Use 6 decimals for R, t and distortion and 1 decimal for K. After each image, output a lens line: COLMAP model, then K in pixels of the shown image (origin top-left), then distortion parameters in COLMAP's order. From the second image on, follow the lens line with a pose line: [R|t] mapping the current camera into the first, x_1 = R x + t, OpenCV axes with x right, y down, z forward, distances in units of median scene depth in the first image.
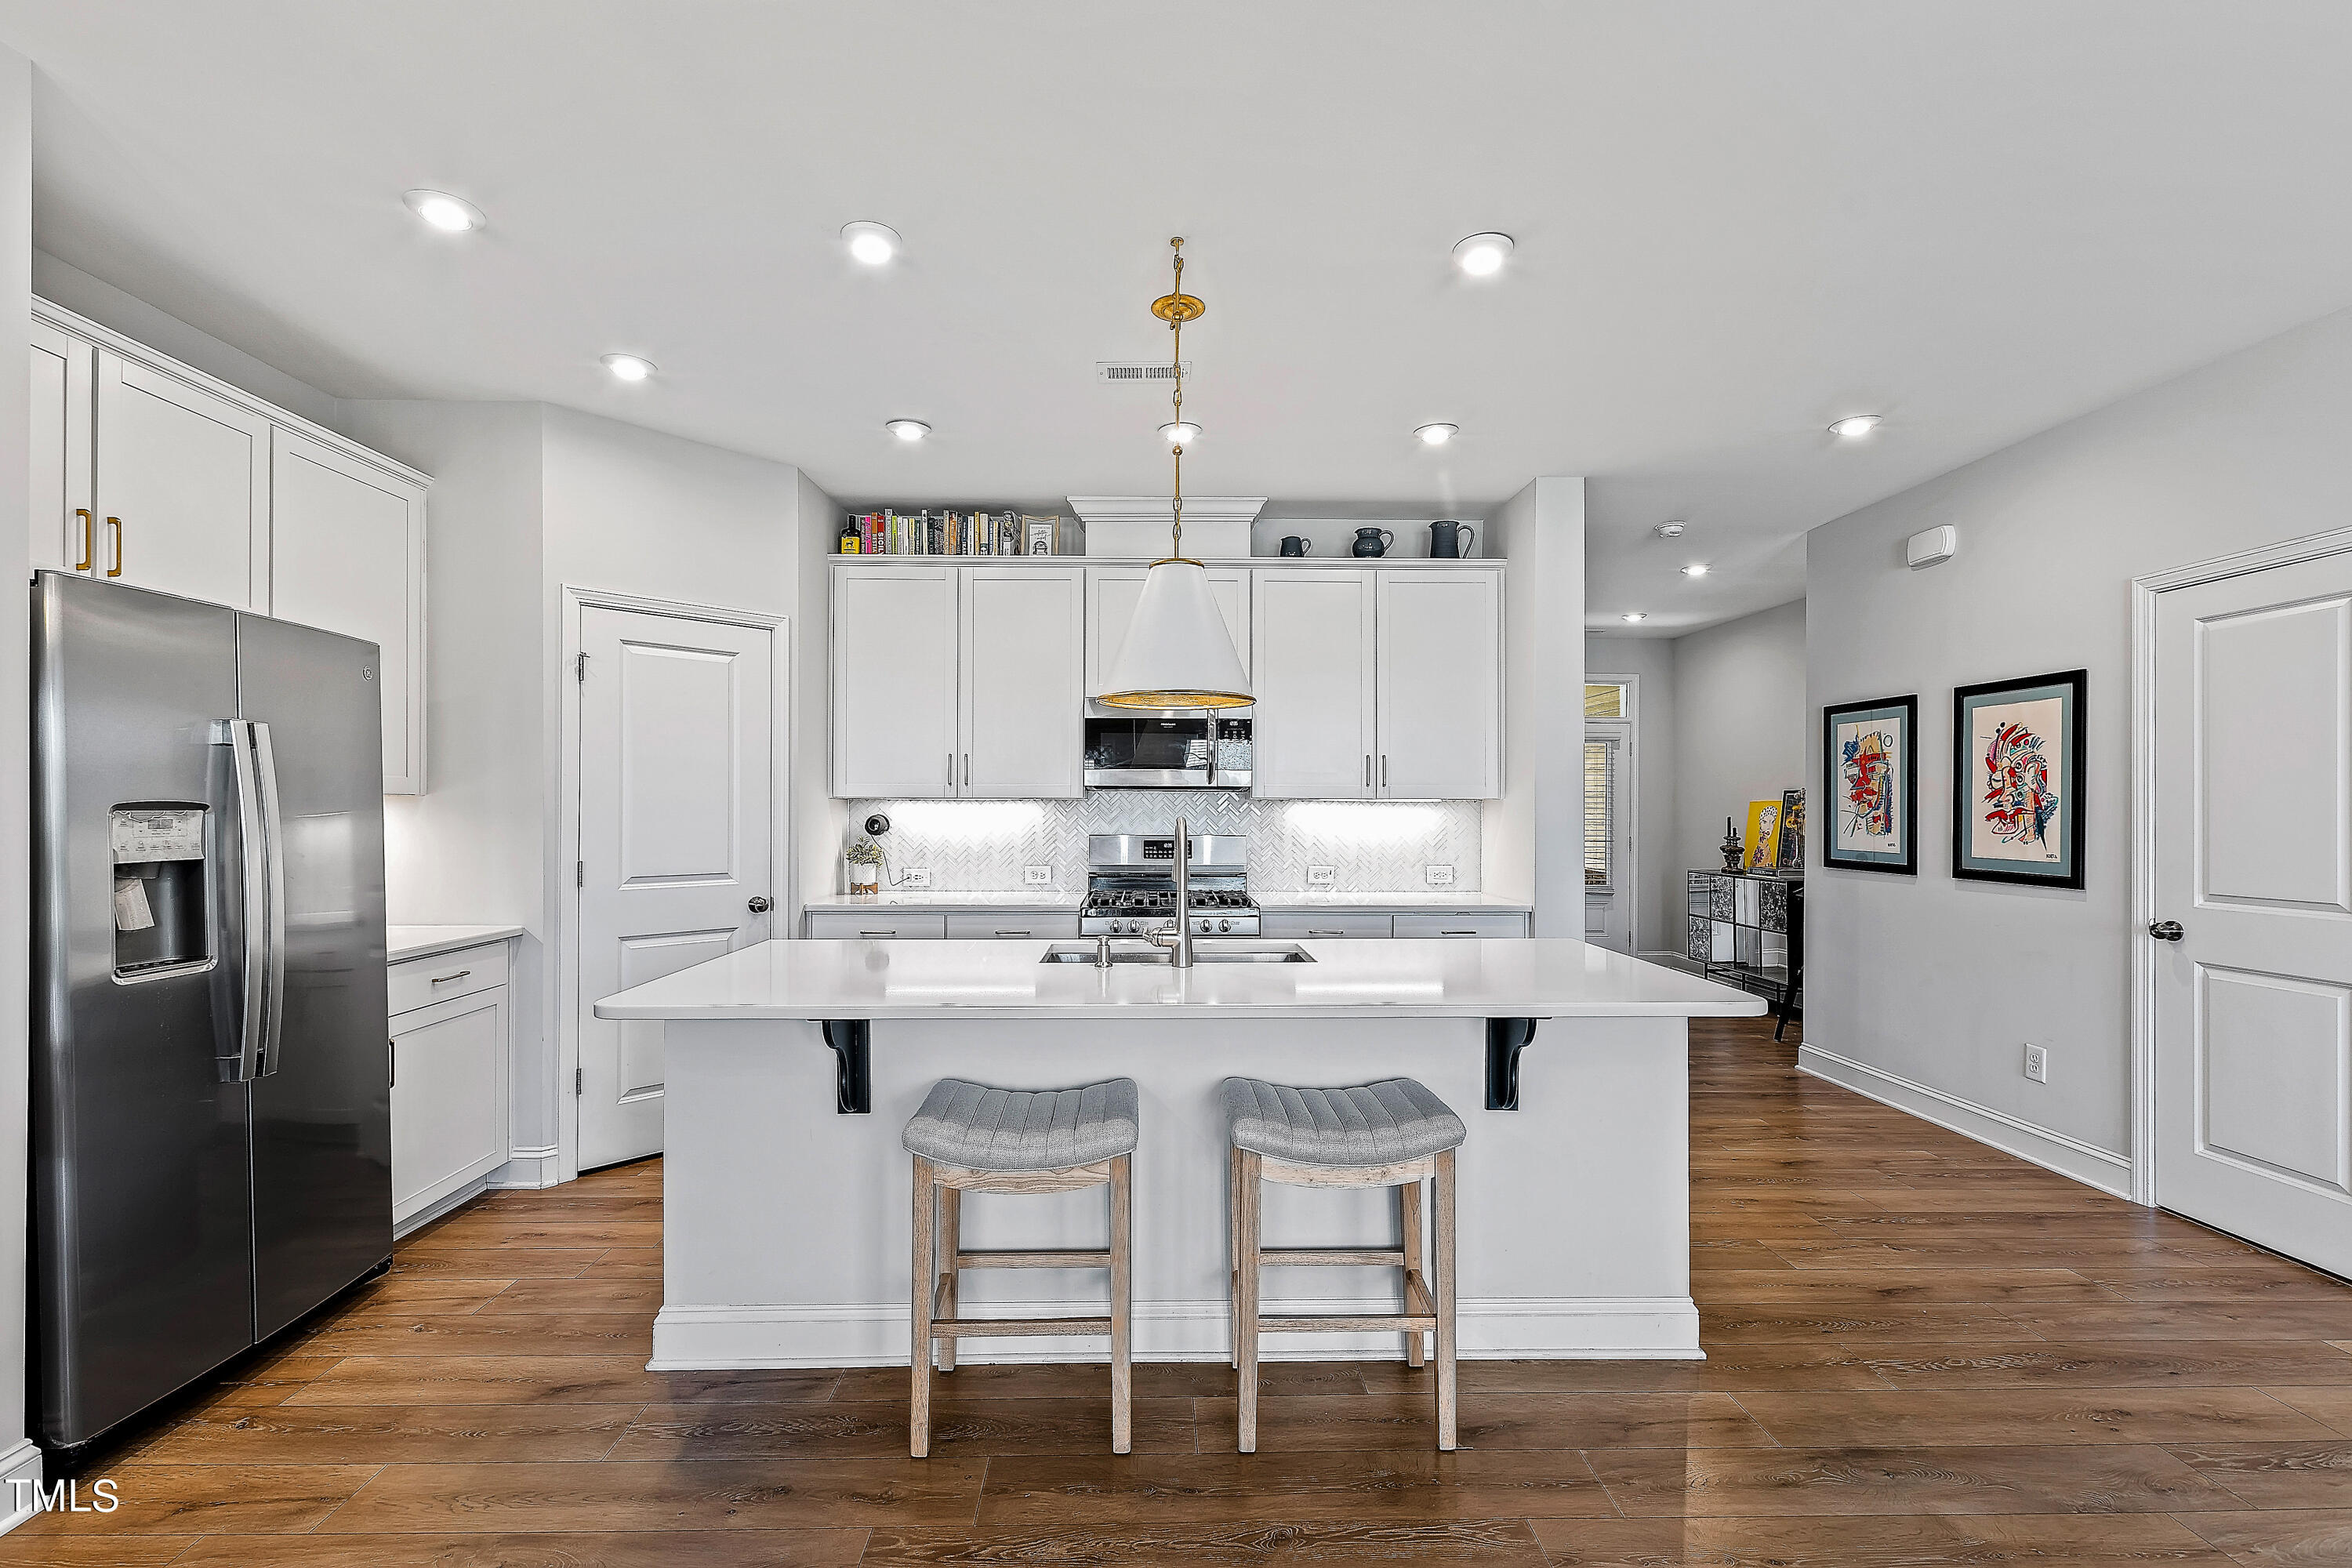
lens RADIAL K [[1045.5, 0, 1180.1], [0, 1045.5, 804.4], [0, 0, 1]] dist [0.000637, -0.000690]
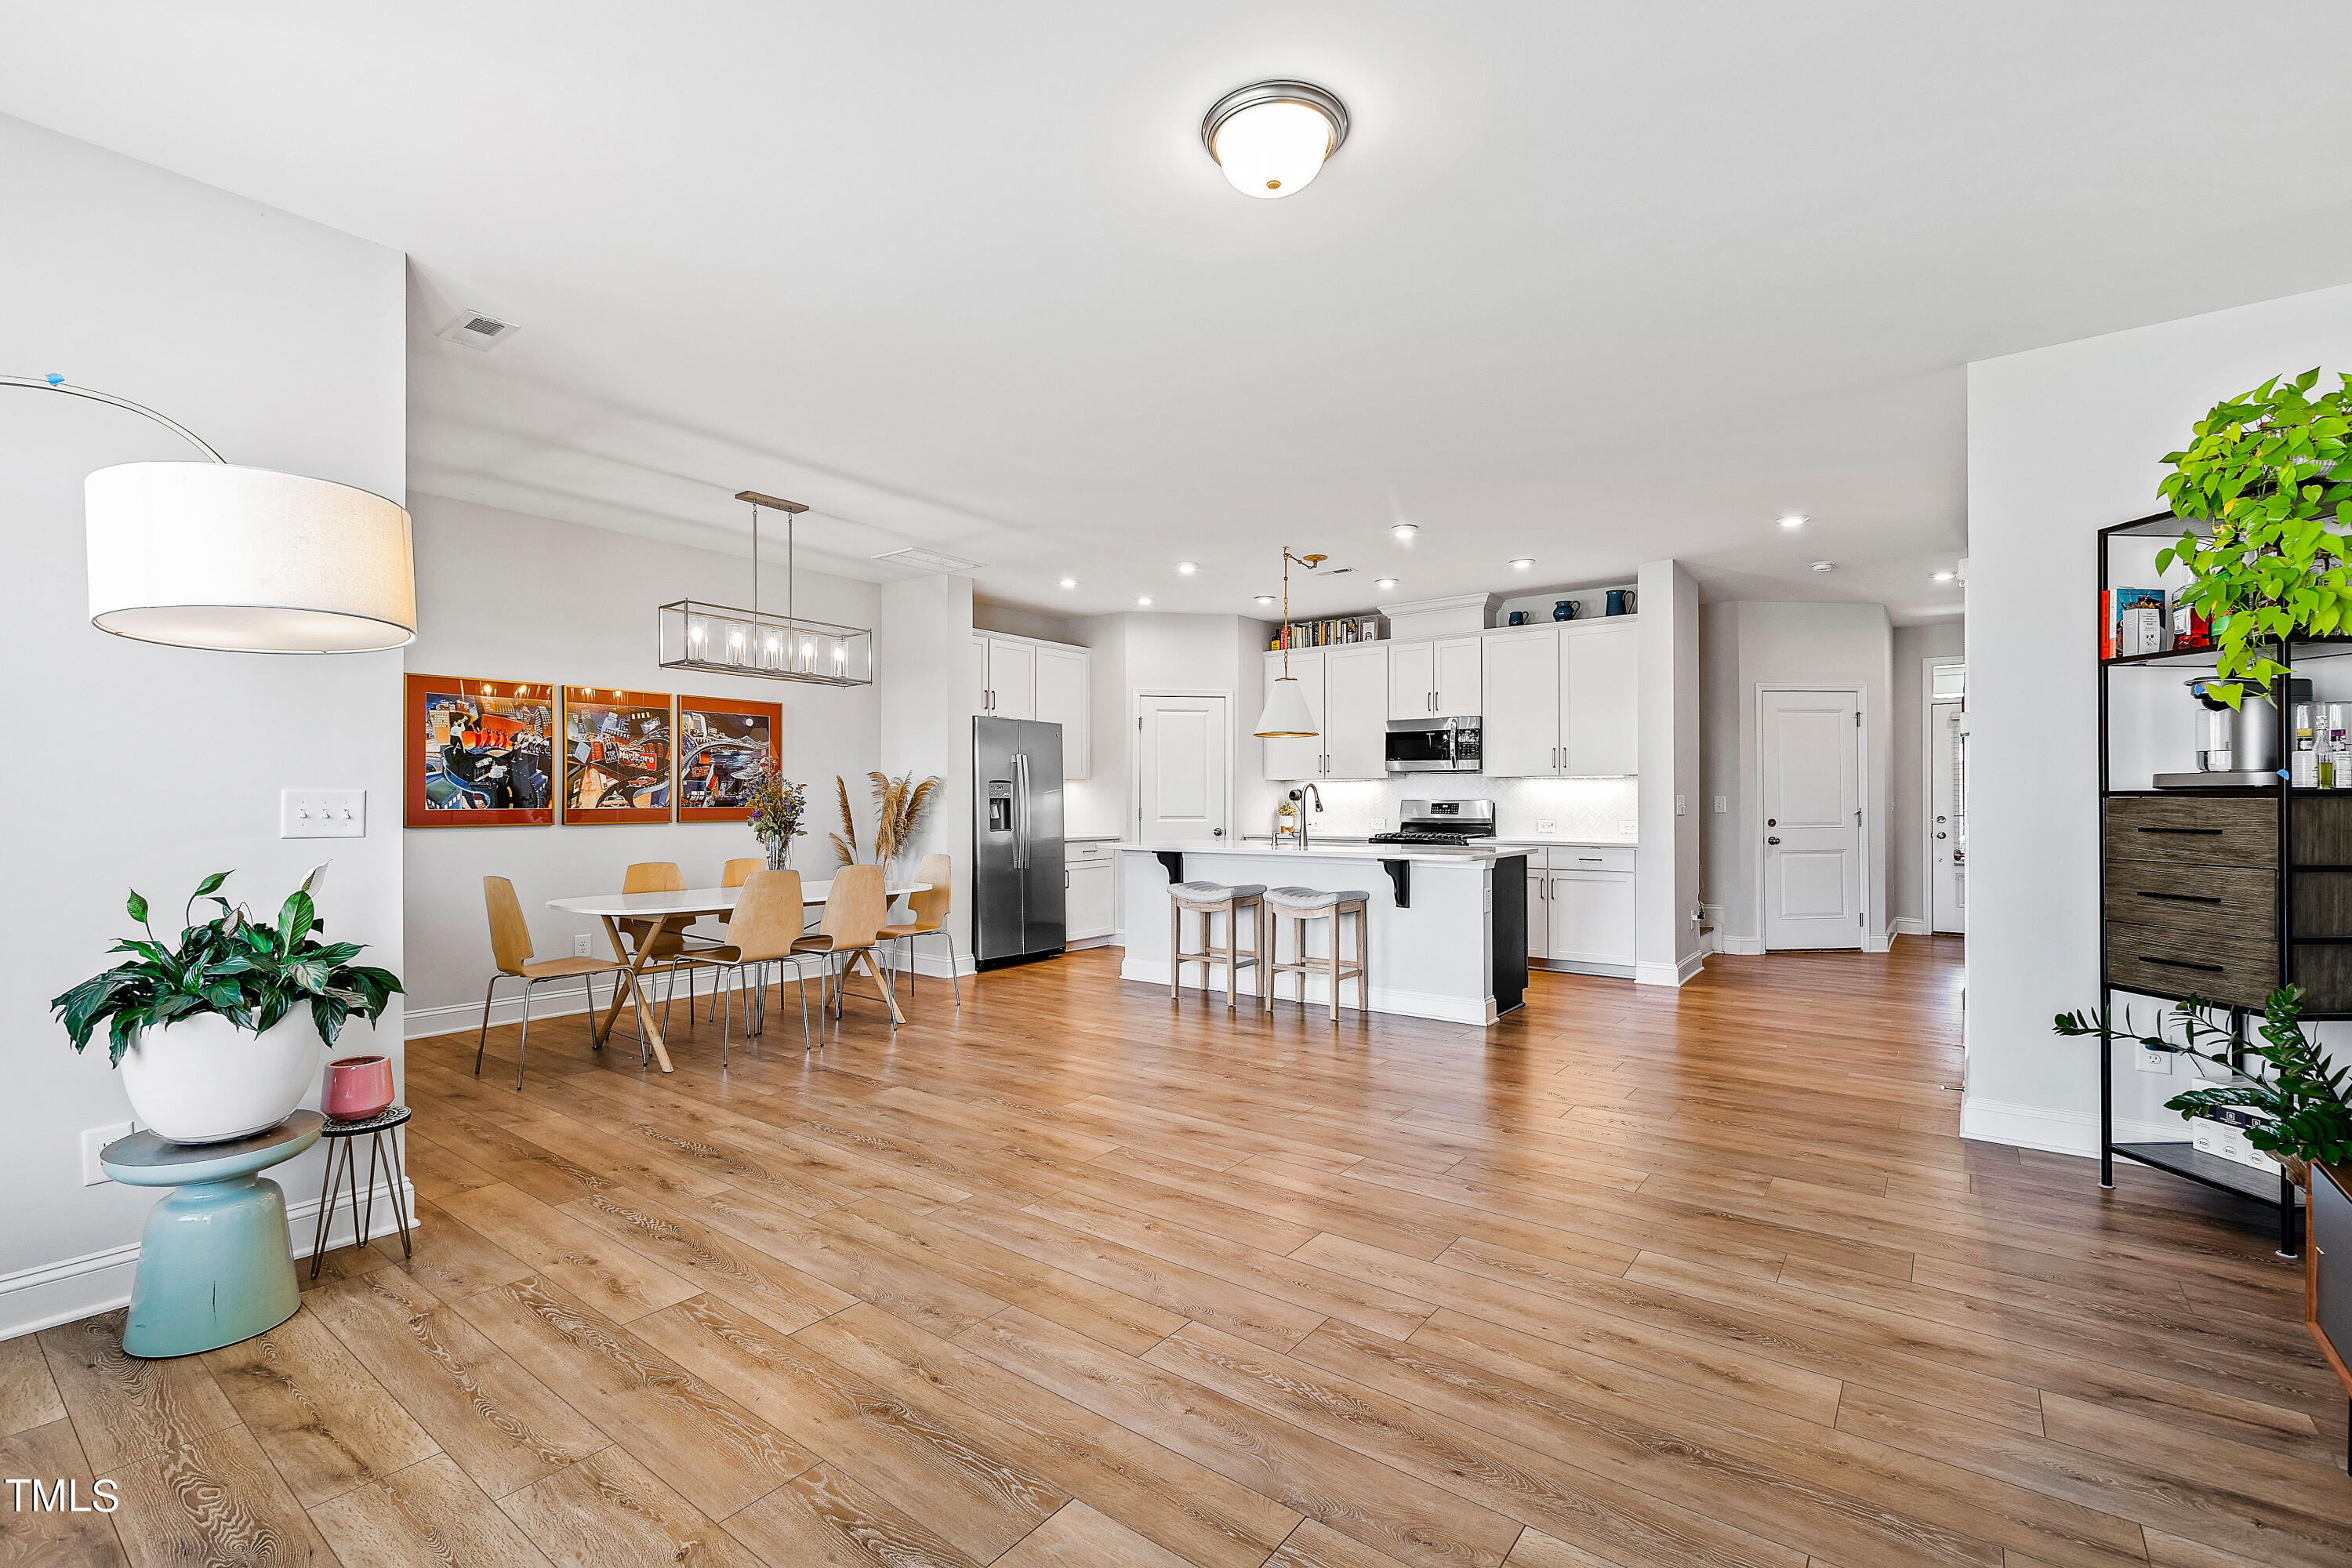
lens RADIAL K [[1045.5, 0, 1157.7], [0, 1045.5, 783.4], [0, 0, 1]] dist [0.000637, -0.000690]
pose [[0.780568, -0.012384, -0.624949, 0.689930], [0.003027, 0.999867, -0.016033, 0.028881], [0.625064, 0.010623, 0.780501, -0.592045]]
